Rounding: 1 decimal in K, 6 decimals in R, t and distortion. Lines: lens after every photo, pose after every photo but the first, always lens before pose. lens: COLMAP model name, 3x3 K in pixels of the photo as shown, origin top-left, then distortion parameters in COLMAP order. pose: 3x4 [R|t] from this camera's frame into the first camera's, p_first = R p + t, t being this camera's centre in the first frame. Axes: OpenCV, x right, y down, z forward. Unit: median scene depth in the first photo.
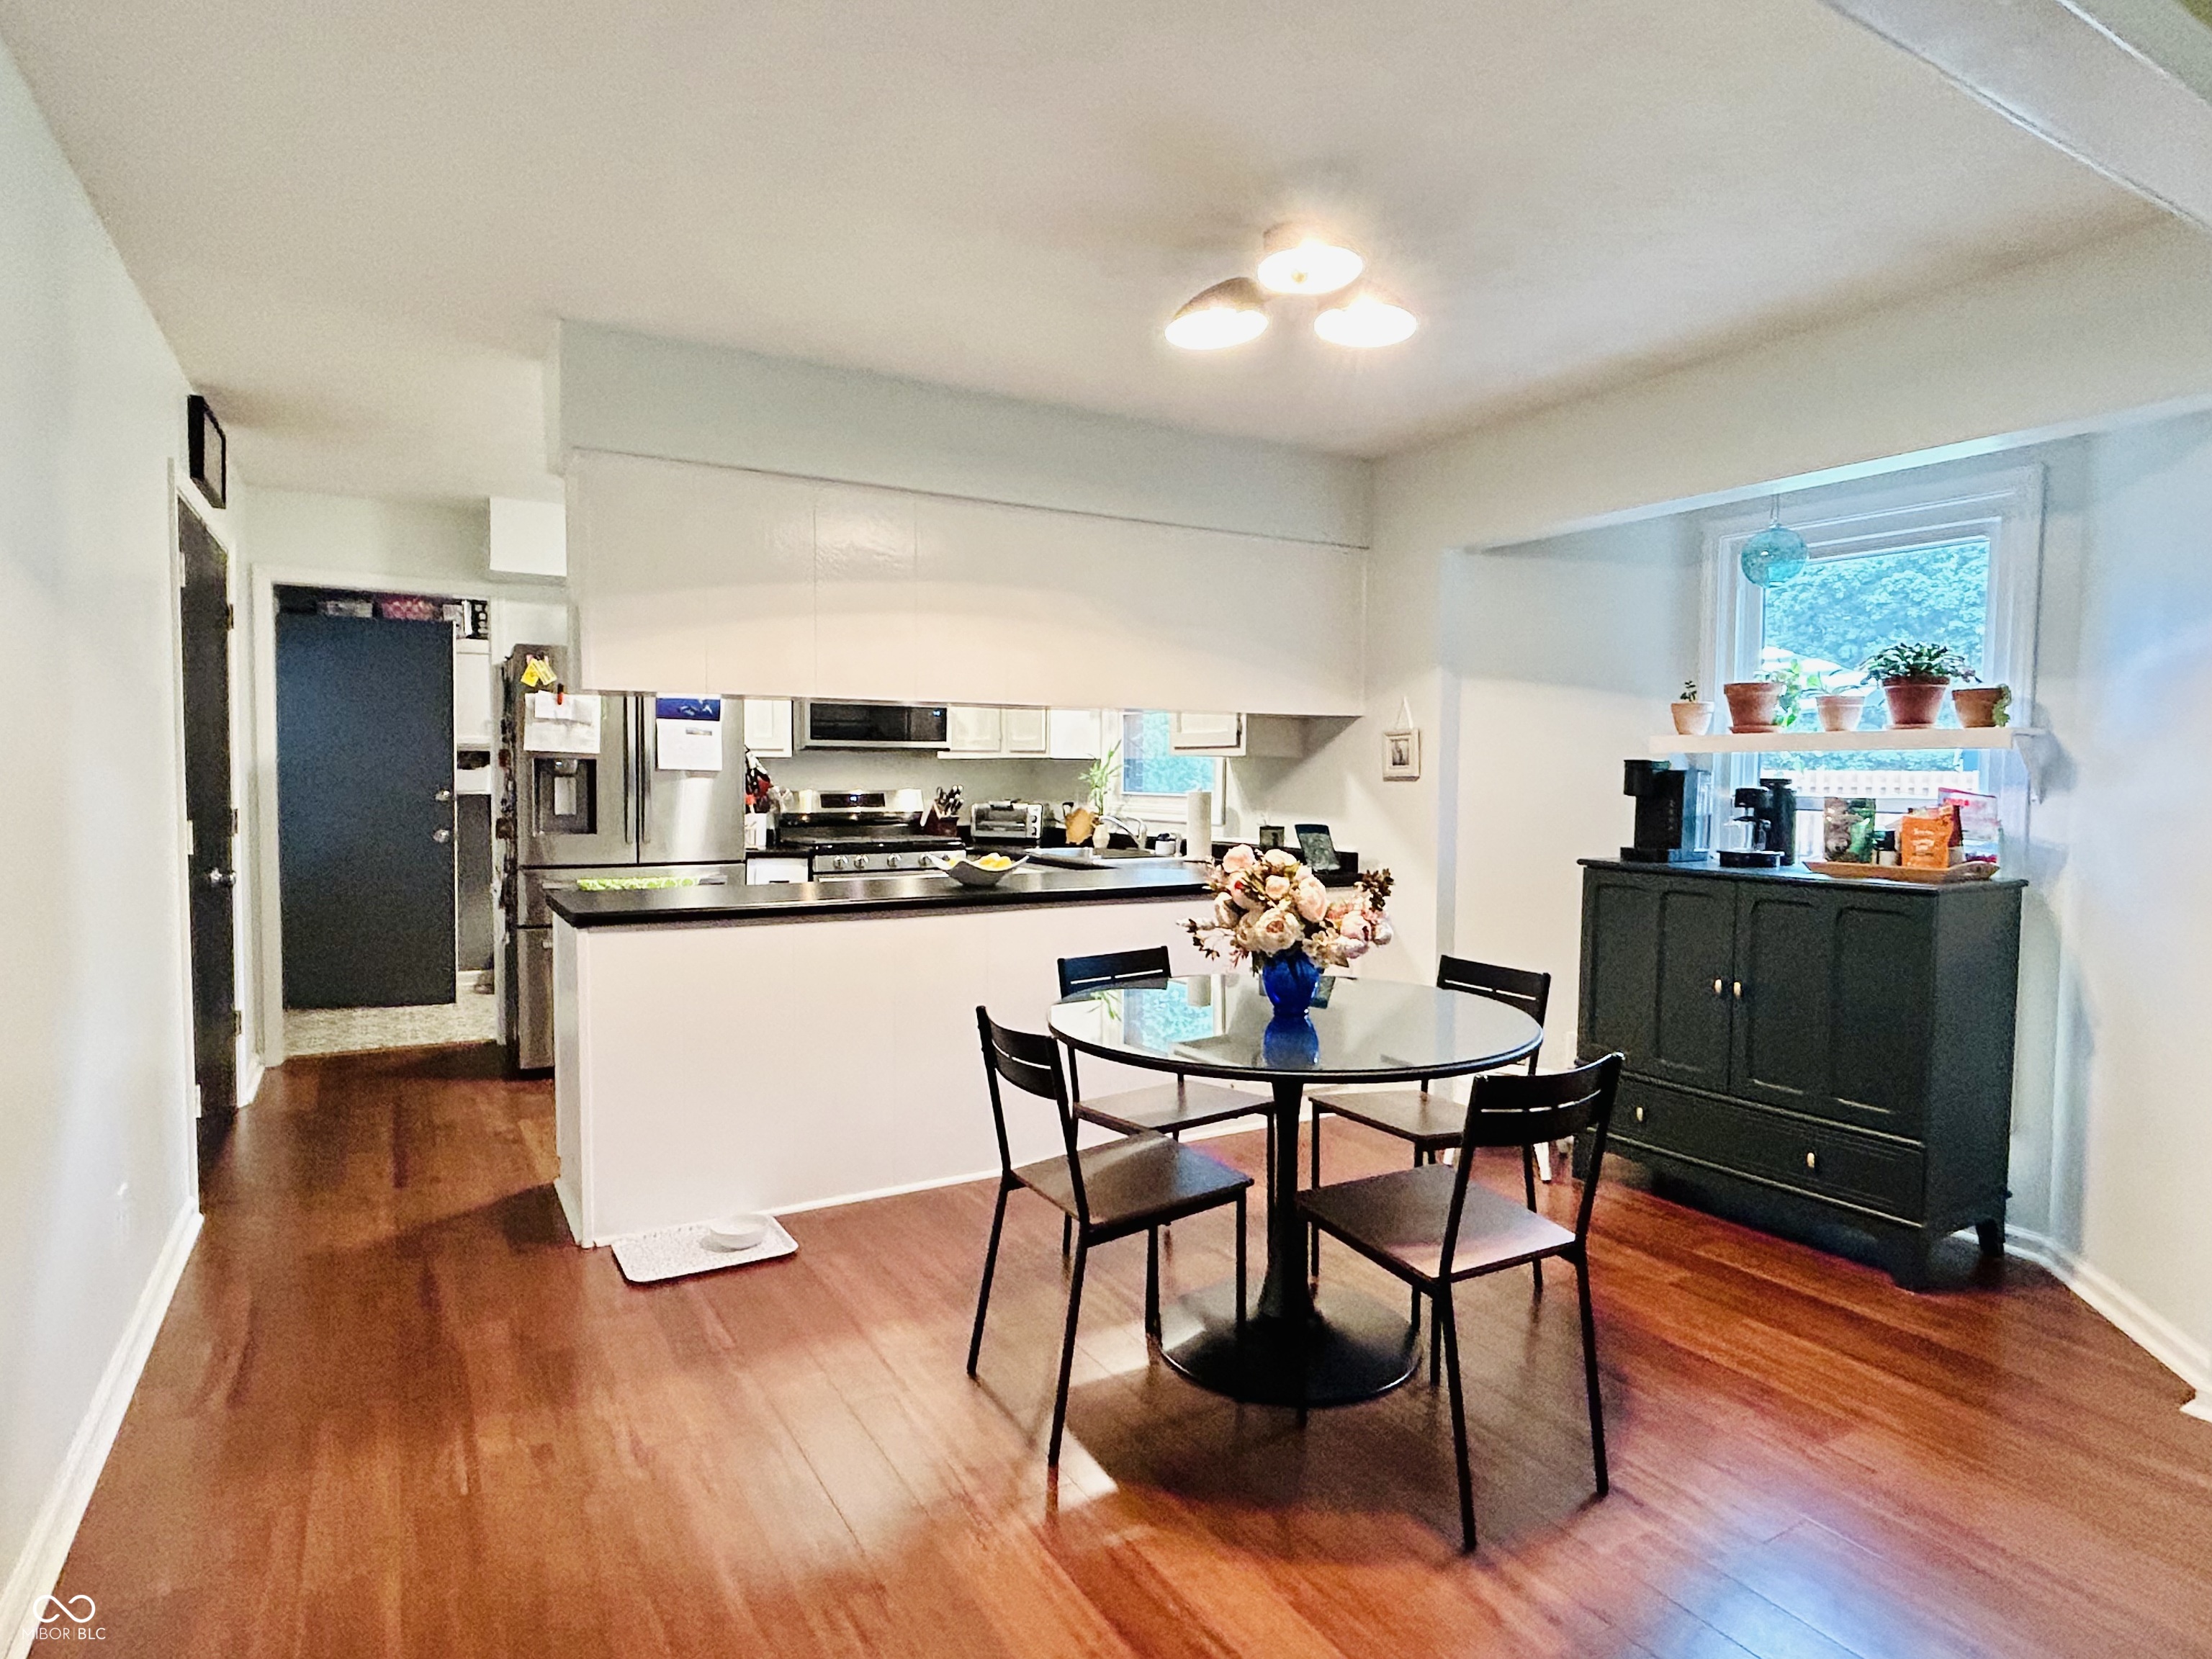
lens RADIAL K [[1217.4, 0, 1103.8], [0, 1217.4, 829.1], [0, 0, 1]] dist [0.004270, 0.000134]
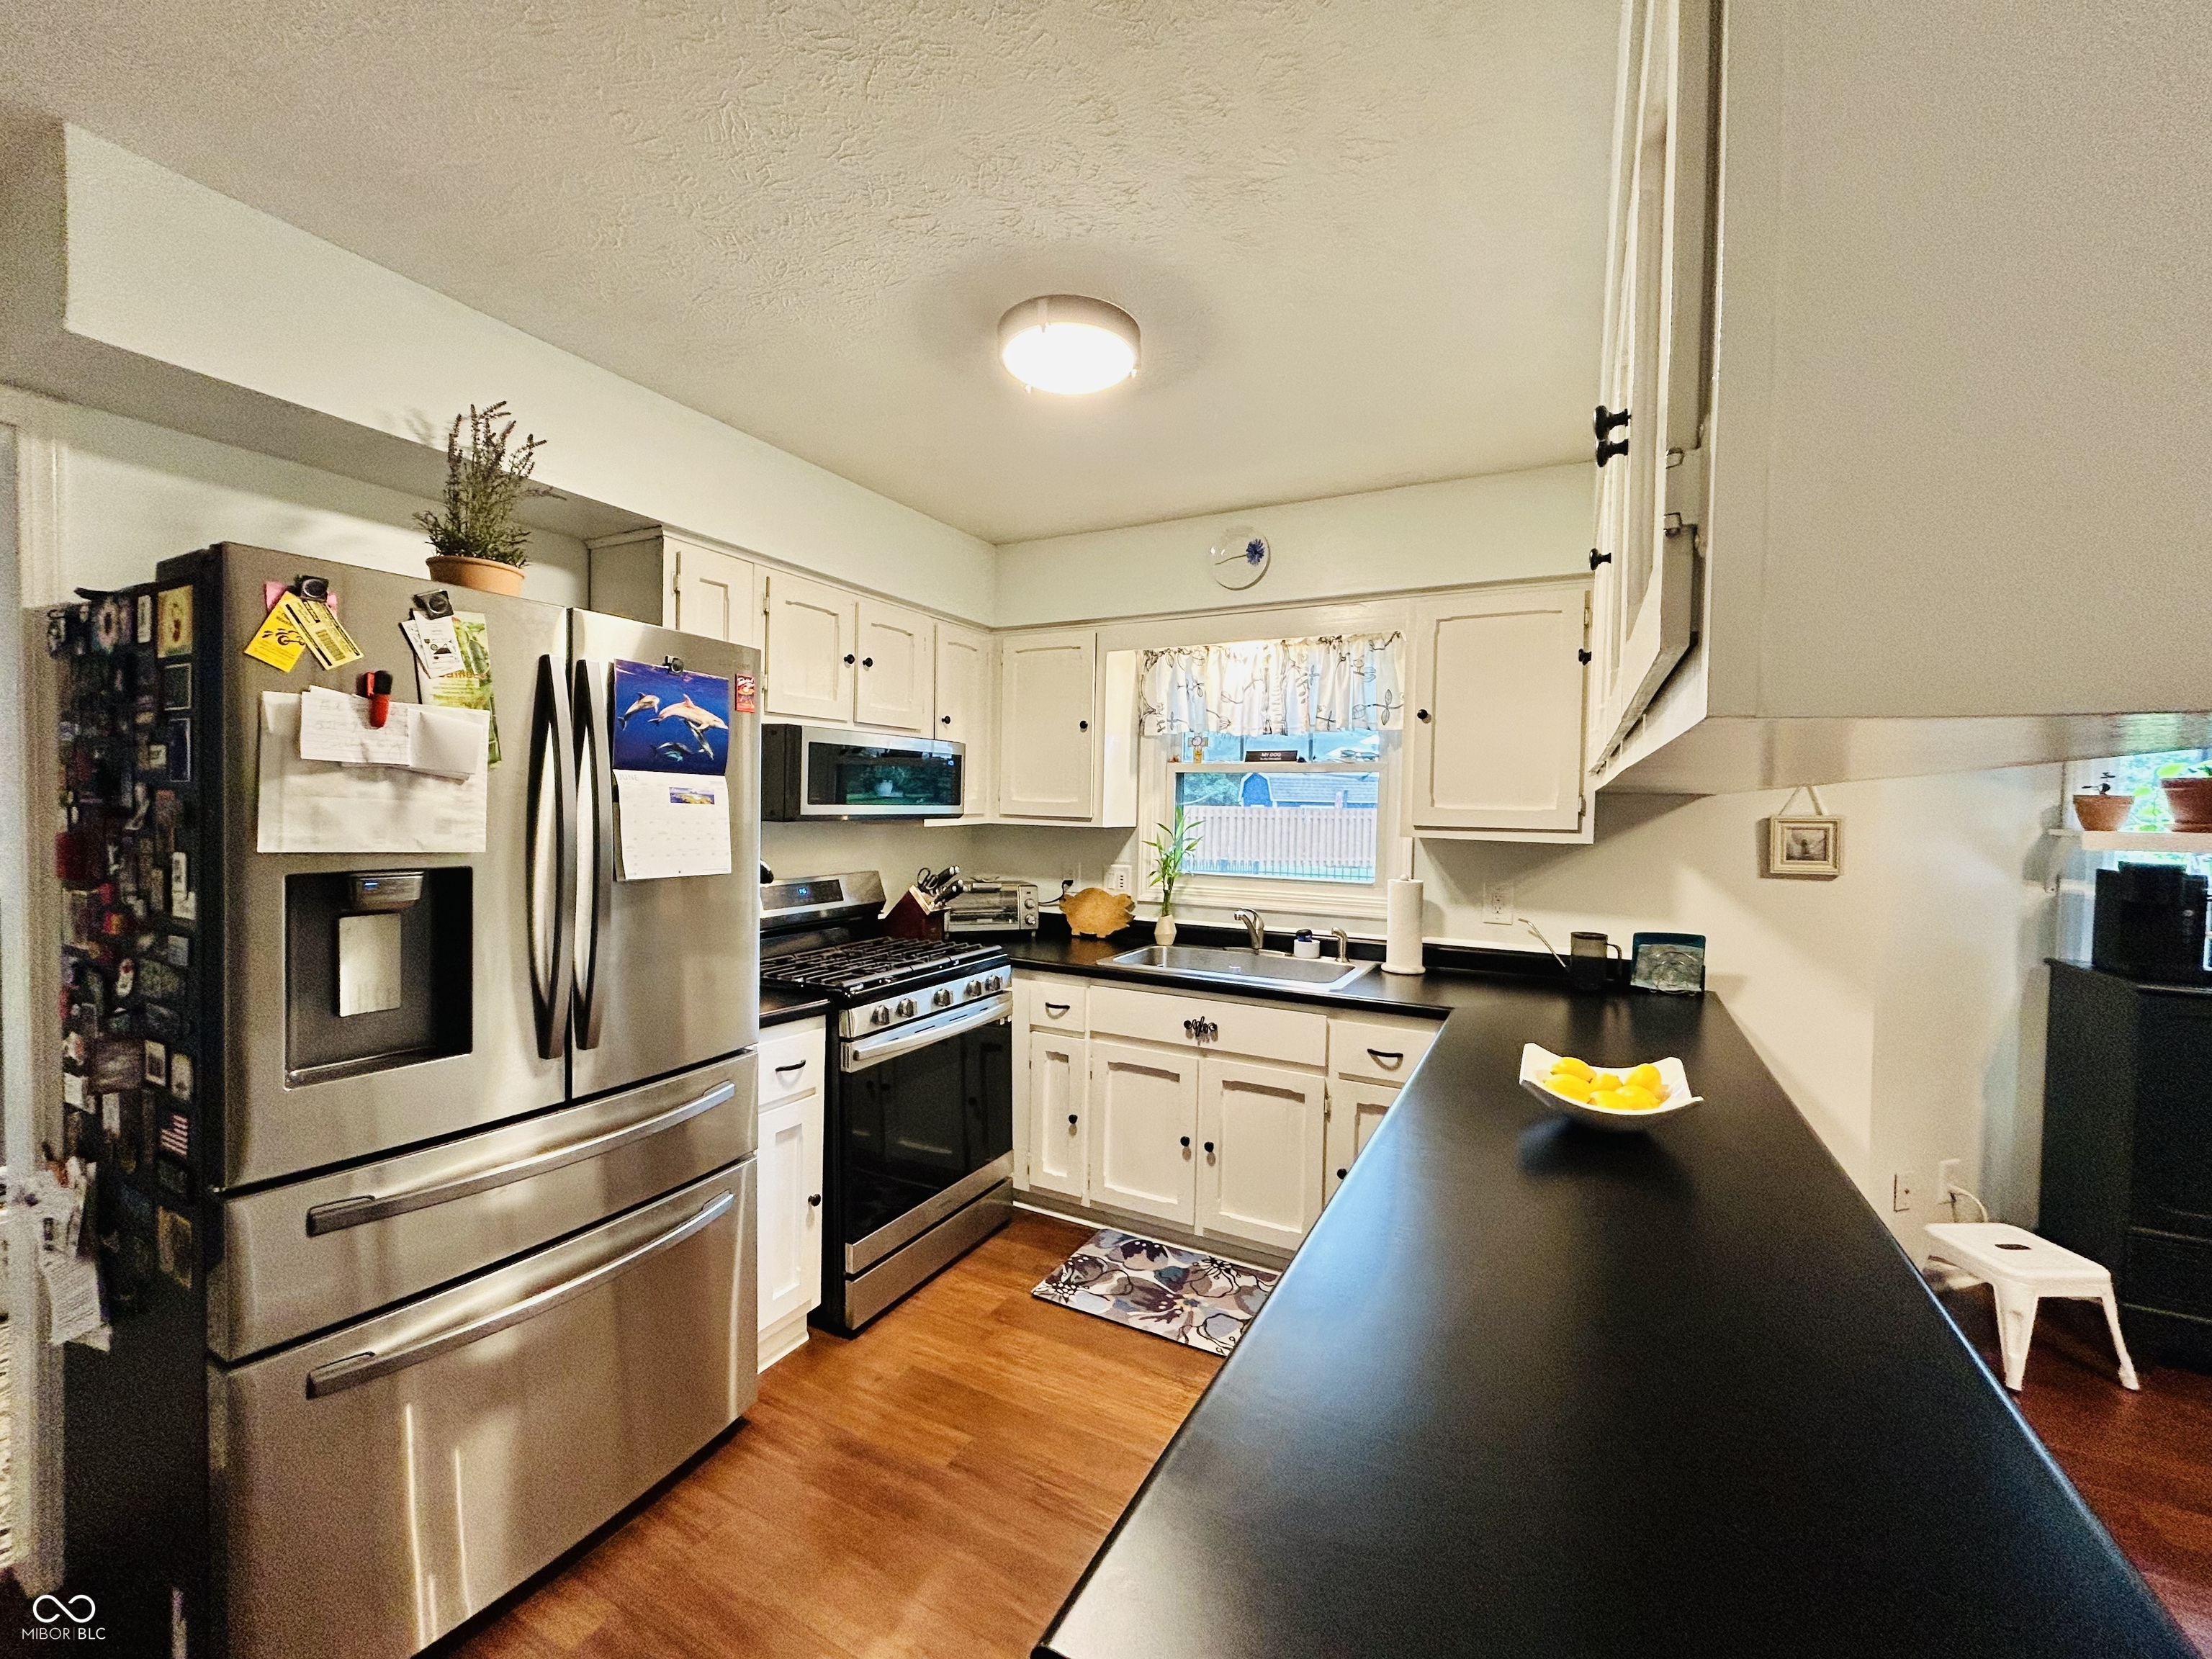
lens RADIAL K [[889.1, 0, 1108.4], [0, 889.1, 827.5], [0, 0, 1]] dist [-0.003768, 0.000283]
pose [[0.850969, -0.006580, 0.525175, -0.393076], [0.013451, 0.999867, -0.009268, -0.065125], [-0.525044, 0.014951, 0.850944, 0.645612]]
